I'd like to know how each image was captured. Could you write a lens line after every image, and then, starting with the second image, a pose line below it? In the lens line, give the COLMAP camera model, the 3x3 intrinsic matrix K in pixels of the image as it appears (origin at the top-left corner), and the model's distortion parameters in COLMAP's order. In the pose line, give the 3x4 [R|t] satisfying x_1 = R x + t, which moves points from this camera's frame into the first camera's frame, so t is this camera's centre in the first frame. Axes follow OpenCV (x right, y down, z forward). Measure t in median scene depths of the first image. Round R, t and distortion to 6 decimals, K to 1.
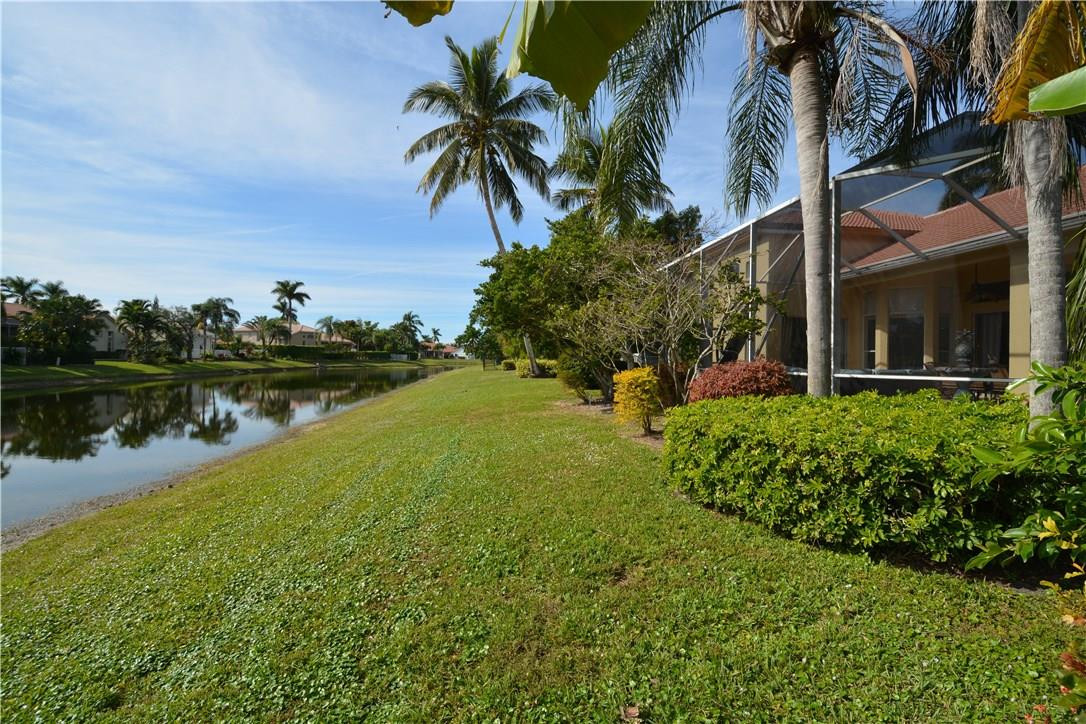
lens RADIAL K [[471.8, 0, 543.0], [0, 471.8, 362.0], [0, 0, 1]] dist [0.000546, -0.012348]
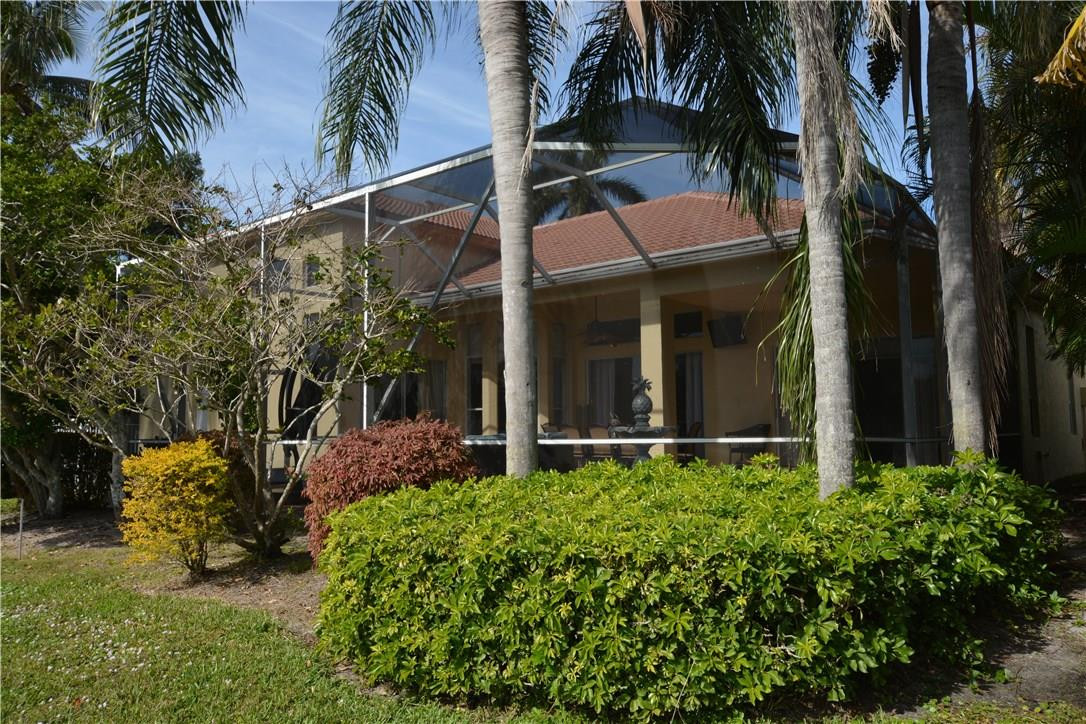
lens RADIAL K [[810.4, 0, 543.0], [0, 810.4, 362.0], [0, 0, 1]] dist [0.030573, 0.001459]
pose [[0.725325, 0.034309, 0.687551, -0.220310], [0.025828, 0.996698, -0.076983, 0.008762], [-0.687922, 0.073596, 0.722044, 0.279001]]
